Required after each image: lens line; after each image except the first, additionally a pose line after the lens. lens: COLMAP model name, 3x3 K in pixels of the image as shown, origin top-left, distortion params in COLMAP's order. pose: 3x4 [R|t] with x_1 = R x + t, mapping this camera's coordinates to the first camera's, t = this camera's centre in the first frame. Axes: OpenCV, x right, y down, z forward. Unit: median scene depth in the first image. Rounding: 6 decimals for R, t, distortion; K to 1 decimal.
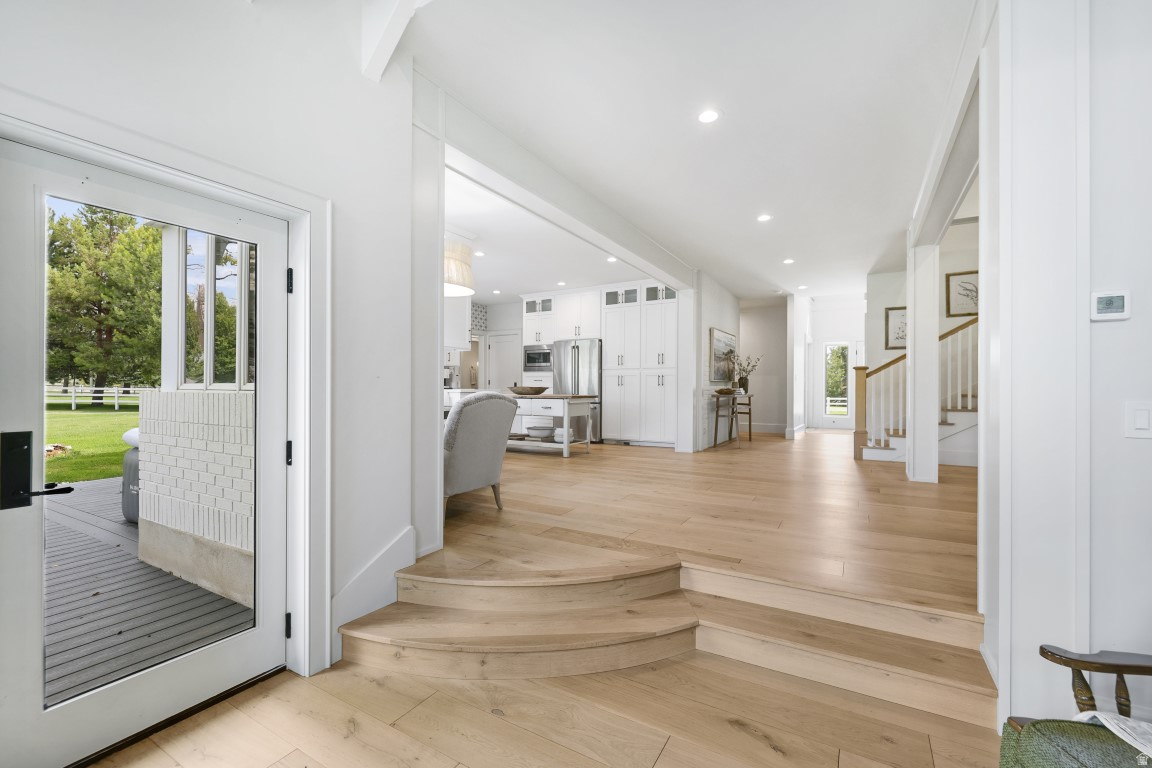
lens RADIAL K [[495.1, 0, 569.9], [0, 495.1, 389.7], [0, 0, 1]] dist [-0.005470, -0.000343]
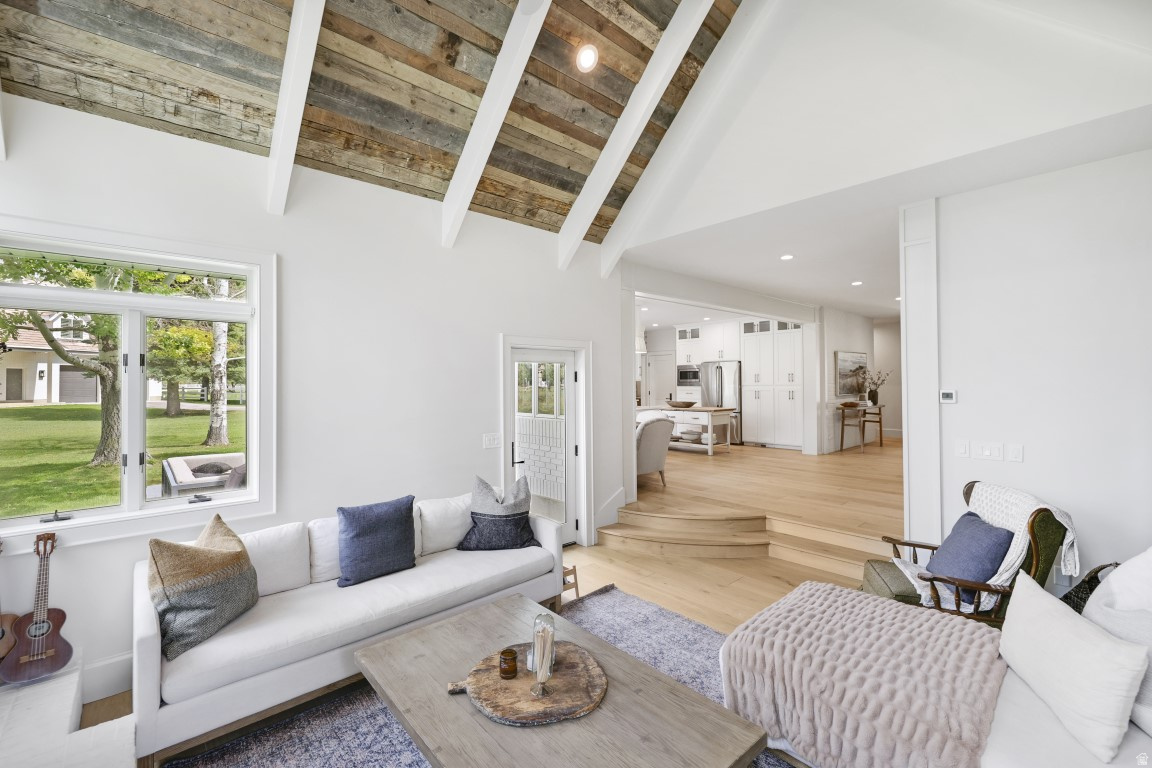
lens RADIAL K [[495.1, 0, 571.7], [0, 495.1, 372.5], [0, 0, 1]] dist [-0.005470, -0.000343]
pose [[0.954517, -0.015668, -0.297743, 0.030624], [0.008526, 0.999644, -0.025271, -0.049480], [0.298033, 0.021583, 0.954311, -0.341366]]
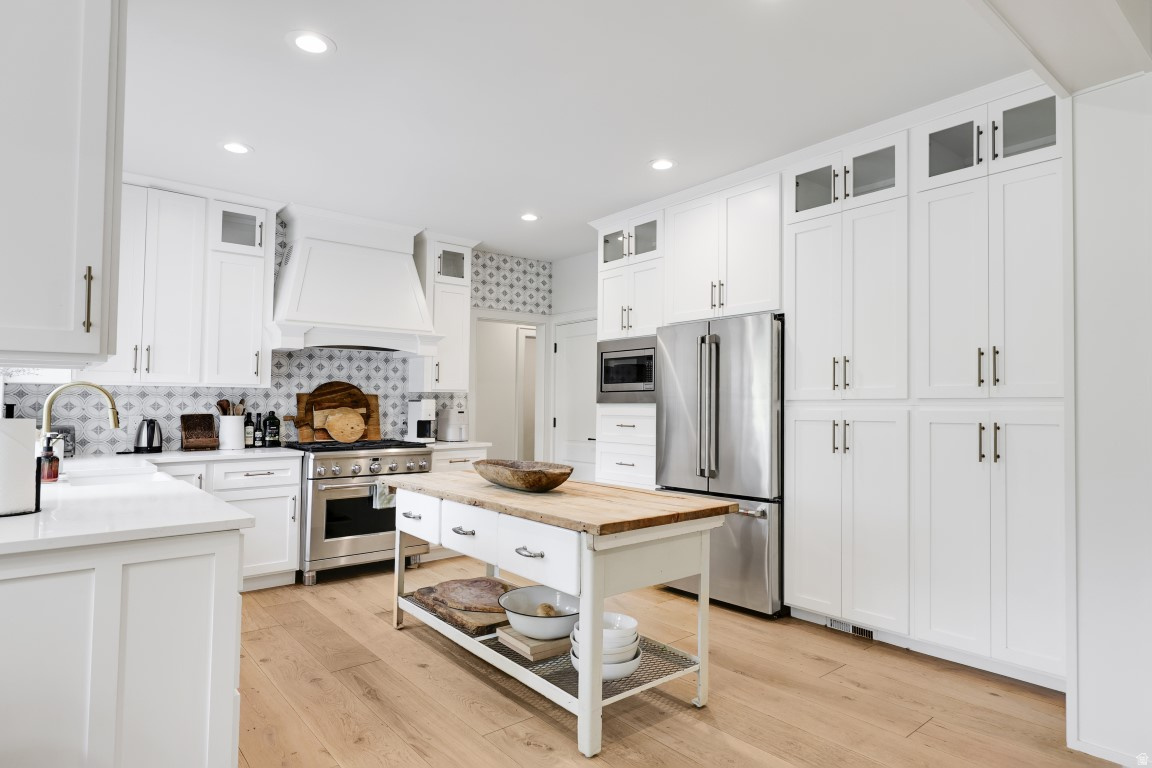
lens RADIAL K [[639.9, 0, 575.7], [0, 639.9, 398.3], [0, 0, 1]] dist [0.014888, 0.001749]
pose [[0.938950, -0.006509, -0.343991, 0.089352], [0.002019, 0.999908, -0.013409, -0.040502], [0.344047, 0.011896, 0.938877, 0.582329]]
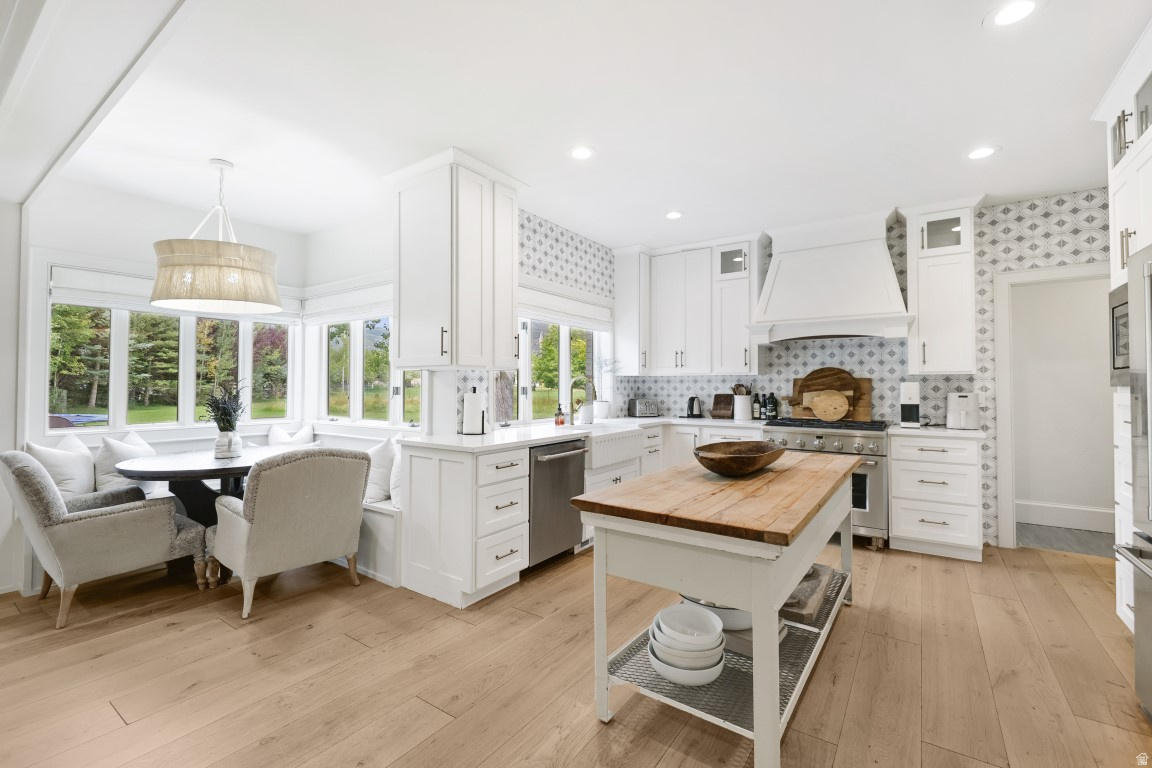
lens RADIAL K [[495.1, 0, 578.9], [0, 495.1, 376.2], [0, 0, 1]] dist [-0.005470, -0.000343]
pose [[-0.071856, -0.025008, -0.997101, 0.234807], [-0.004474, 0.999684, -0.024751, -0.040937], [0.997405, 0.002683, -0.071945, 0.864844]]
